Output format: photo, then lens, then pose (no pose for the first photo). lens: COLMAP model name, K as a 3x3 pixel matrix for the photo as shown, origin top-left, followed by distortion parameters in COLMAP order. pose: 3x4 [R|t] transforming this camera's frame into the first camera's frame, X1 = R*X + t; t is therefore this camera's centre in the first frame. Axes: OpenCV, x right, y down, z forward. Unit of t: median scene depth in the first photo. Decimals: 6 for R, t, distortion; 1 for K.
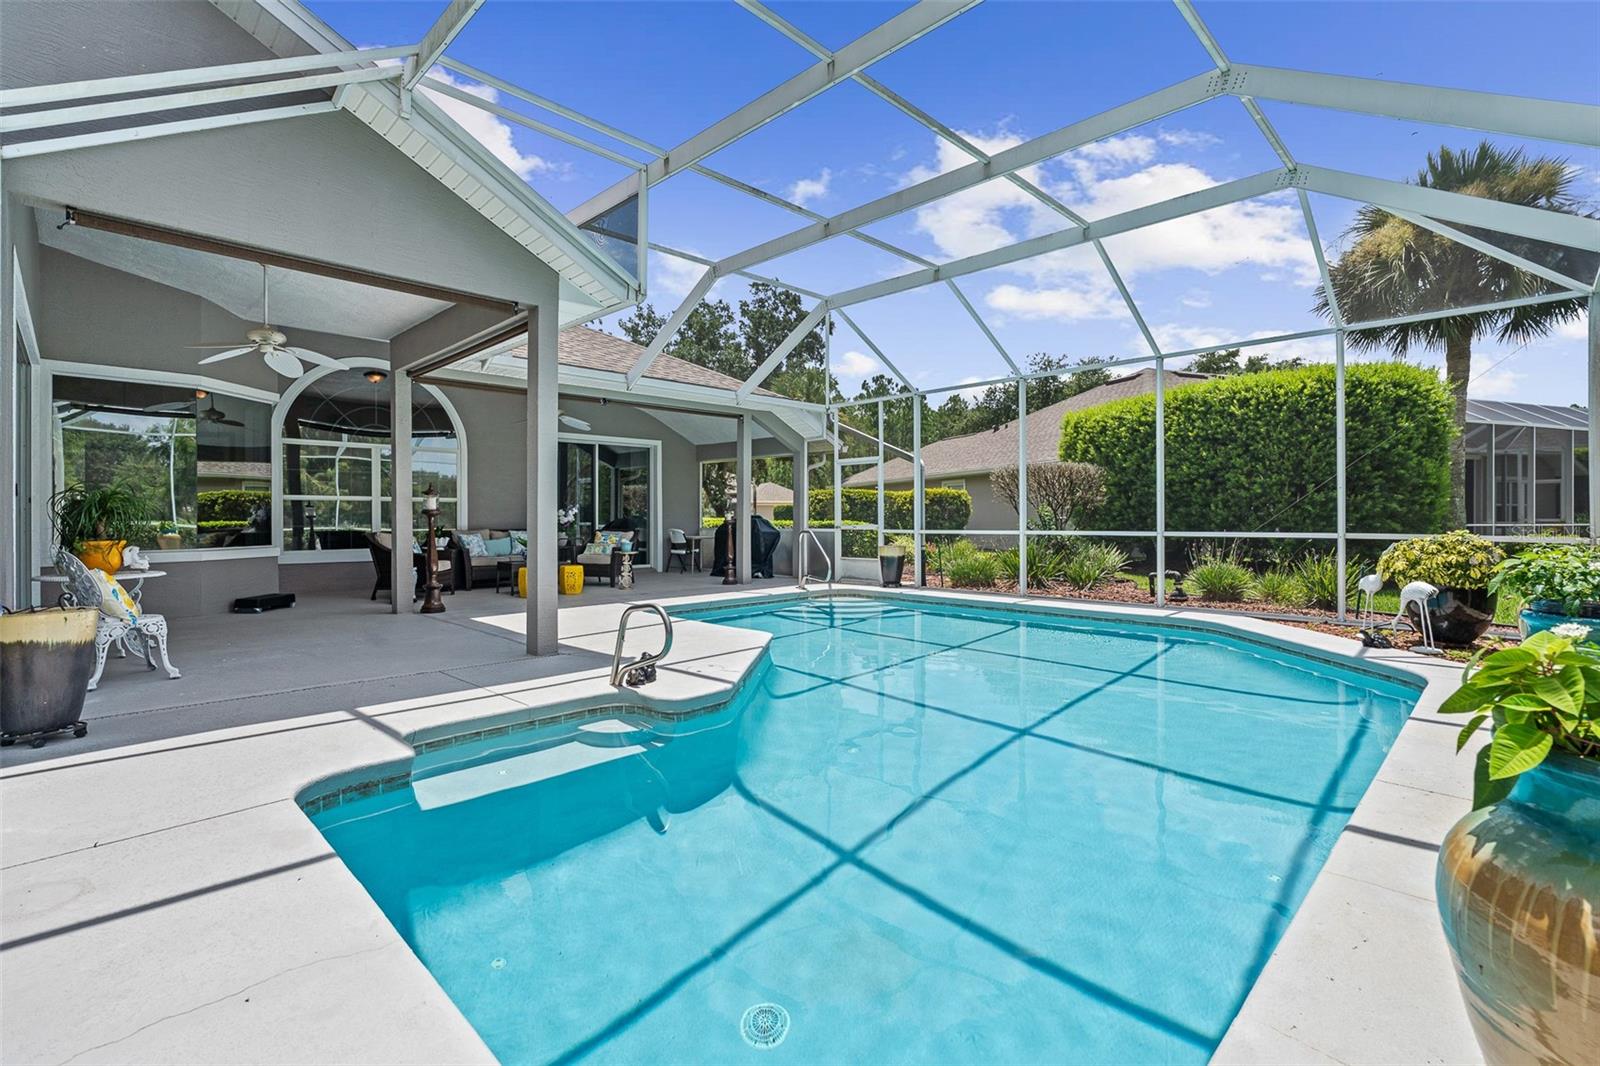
lens RADIAL K [[720.6, 0, 798.7], [0, 720.6, 523.6], [0, 0, 1]] dist [0.002178, 0.000319]
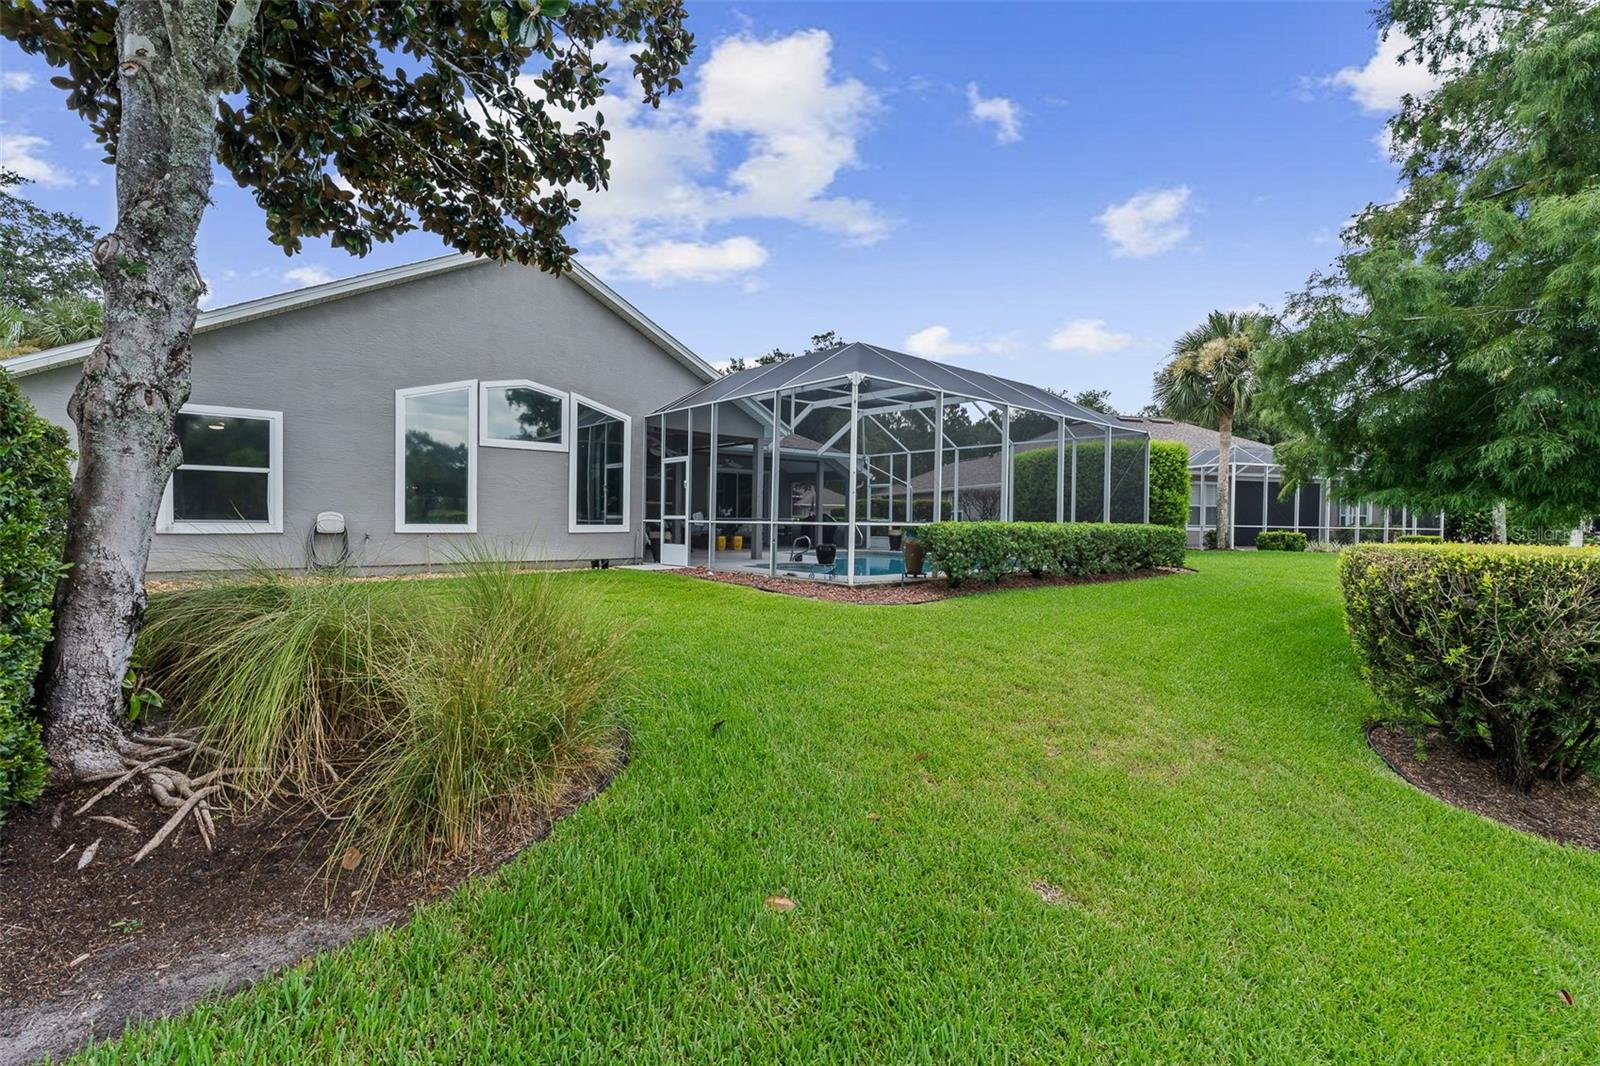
lens RADIAL K [[738.8, 0, 796.2], [0, 738.8, 526.2], [0, 0, 1]] dist [0.002467, 0.000236]
pose [[0.997599, 0.018017, -0.066873, -0.004528], [-0.017700, 0.999829, 0.005329, 0.011917], [0.066958, -0.004133, 0.997747, -0.860192]]
